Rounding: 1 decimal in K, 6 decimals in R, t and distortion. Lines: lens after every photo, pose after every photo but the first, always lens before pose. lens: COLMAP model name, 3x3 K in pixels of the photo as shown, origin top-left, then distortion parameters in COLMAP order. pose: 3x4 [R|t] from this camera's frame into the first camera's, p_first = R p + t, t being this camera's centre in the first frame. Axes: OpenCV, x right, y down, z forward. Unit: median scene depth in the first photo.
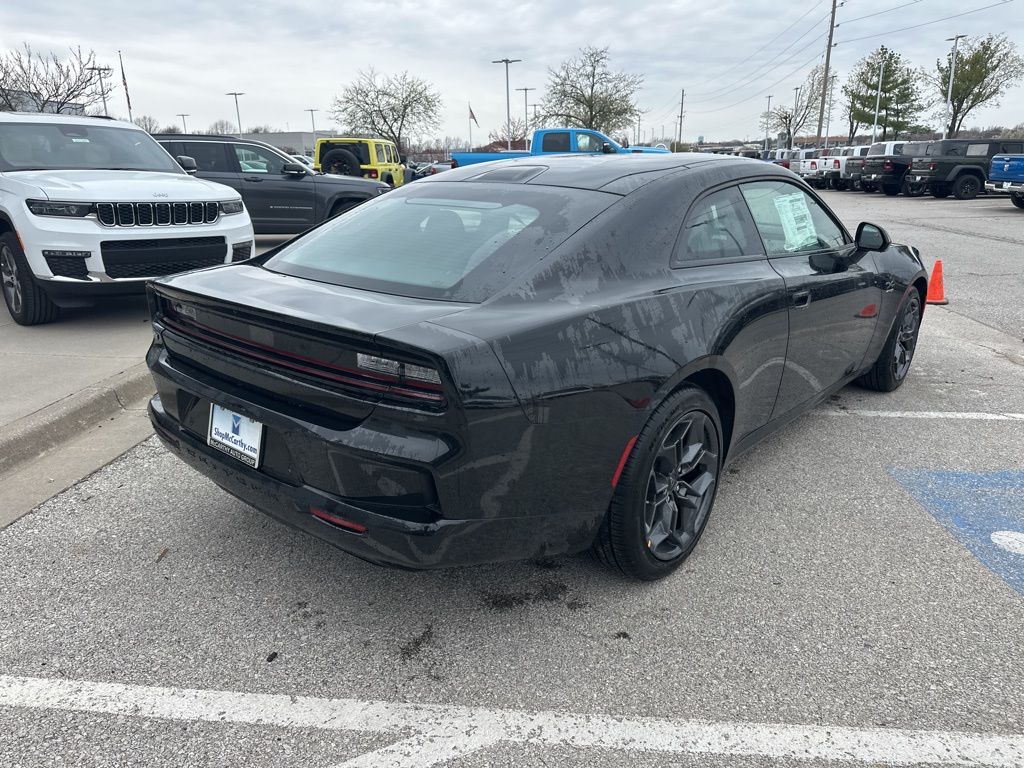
lens RADIAL K [[722.2, 0, 509.4], [0, 722.2, 378.1], [0, 0, 1]] dist [0.040775, -0.048186]
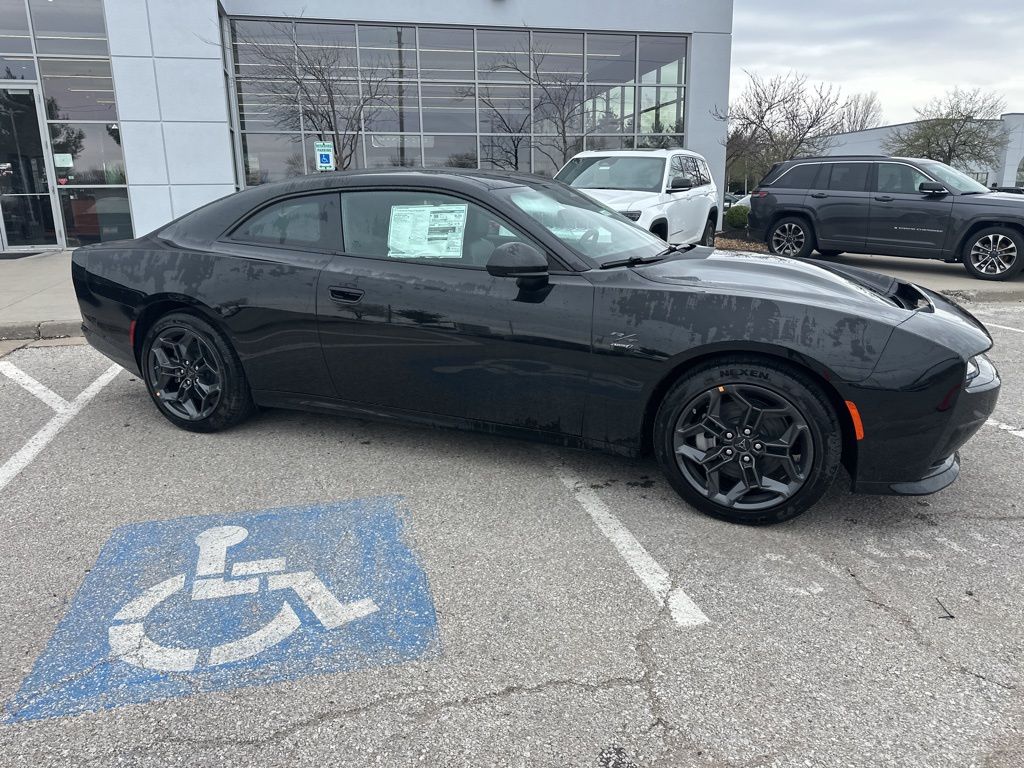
lens RADIAL K [[722.2, 0, 508.4], [0, 722.2, 368.2], [0, 0, 1]] dist [0.040775, -0.048186]
pose [[0.307832, 0.227360, -0.923876, 0.282893], [-0.267356, 0.952574, 0.145340, -0.042115], [0.913105, 0.202263, 0.354019, 0.158024]]
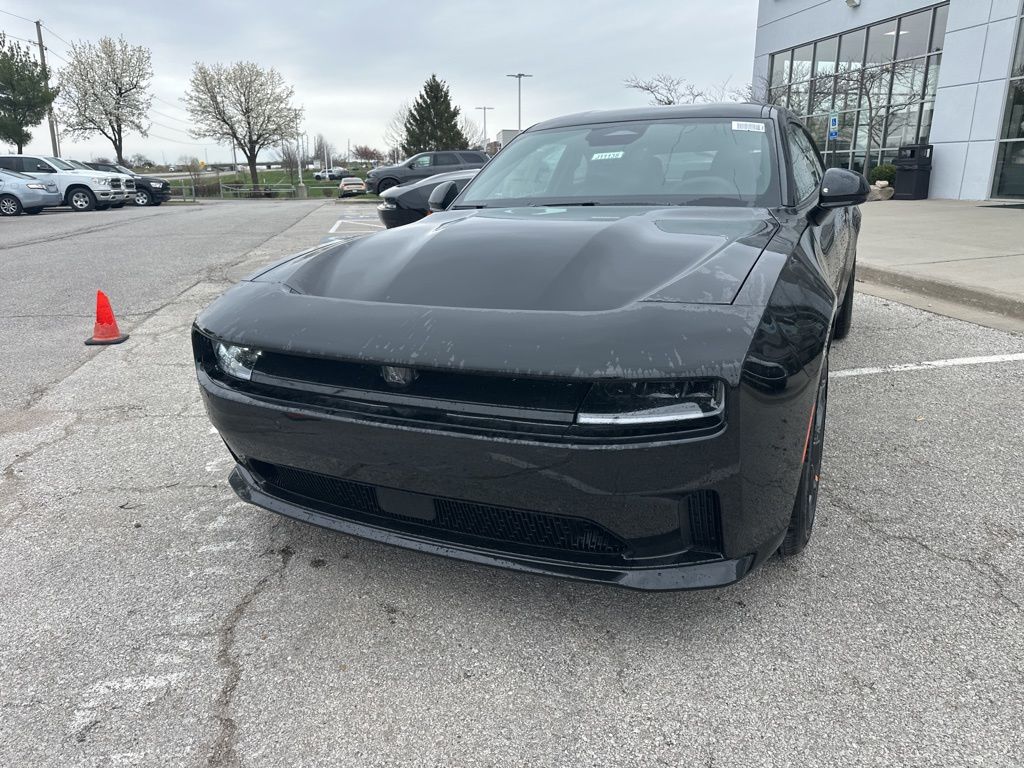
lens RADIAL K [[722.2, 0, 505.3], [0, 722.2, 375.4], [0, 0, 1]] dist [0.040775, -0.048186]
pose [[-0.967136, 0.094516, -0.236039, 0.146772], [-0.046811, 0.846282, 0.530674, -0.112529], [0.249913, 0.524283, -0.814046, 0.426760]]
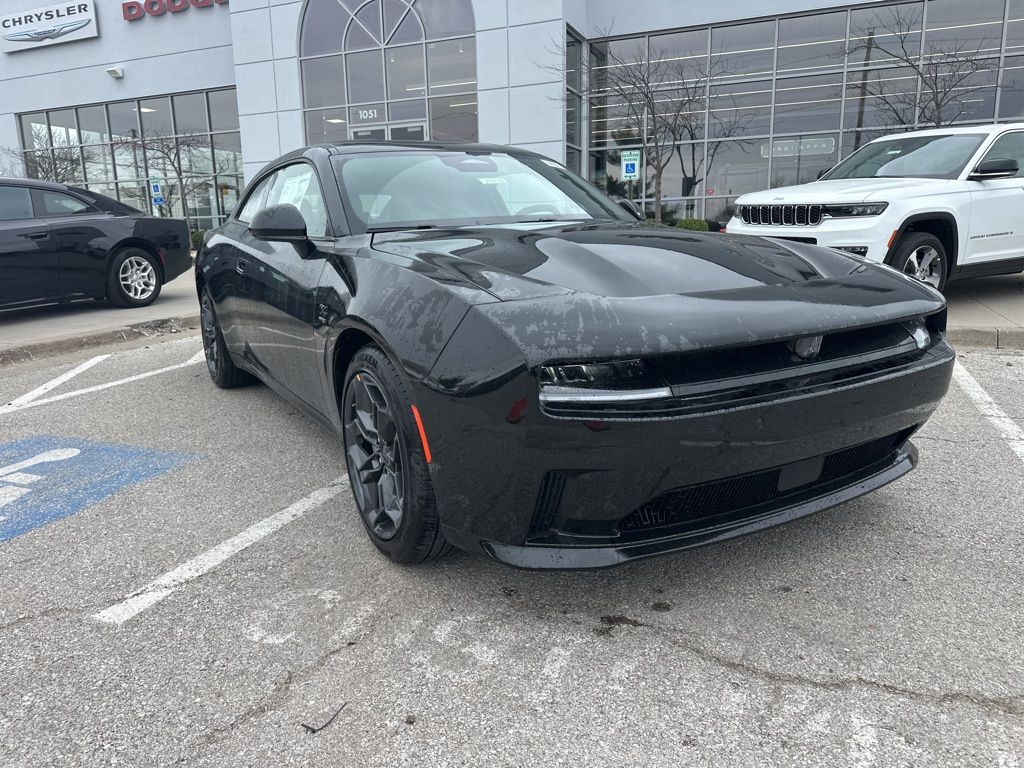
lens RADIAL K [[722.2, 0, 505.6], [0, 722.2, 383.0], [0, 0, 1]] dist [0.040775, -0.048186]
pose [[-0.314807, 0.214080, -0.924698, 0.259084], [-0.246204, 0.922468, 0.297382, -0.071826], [0.916668, 0.321282, -0.237692, 0.320668]]
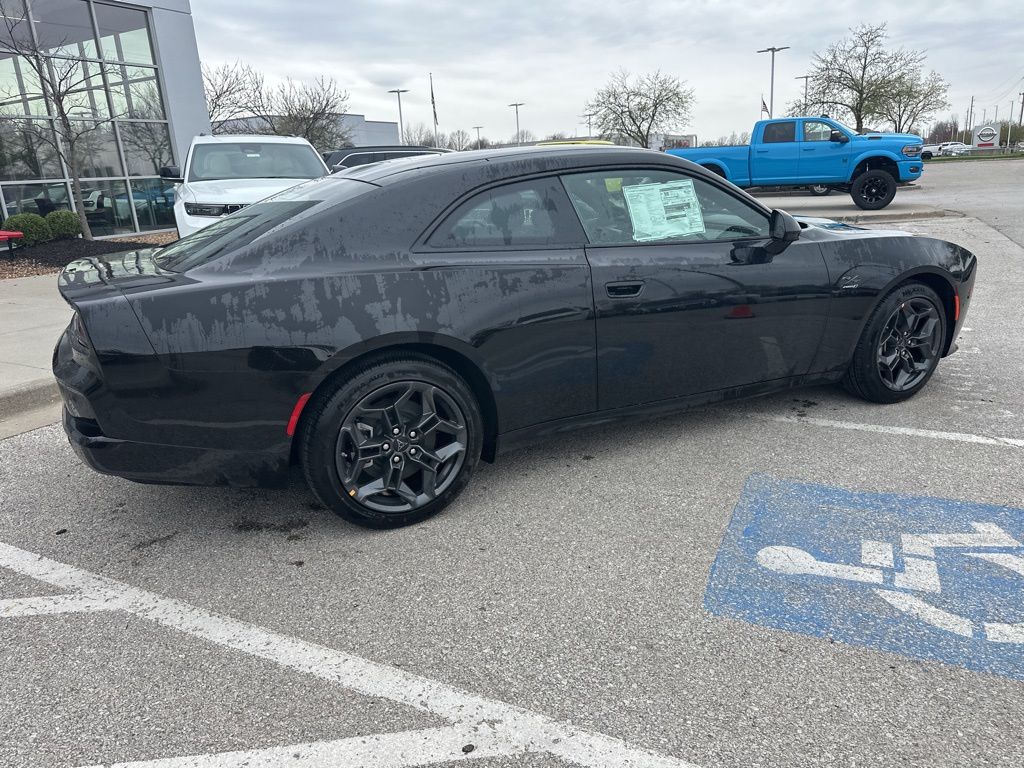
lens RADIAL K [[722.2, 0, 508.9], [0, 722.2, 375.7], [0, 0, 1]] dist [0.040775, -0.048186]
pose [[0.926875, 0.069608, -0.368860, 0.115295], [-0.070953, 0.997430, 0.009933, 0.002327], [0.368604, 0.016965, 0.929432, 0.004649]]
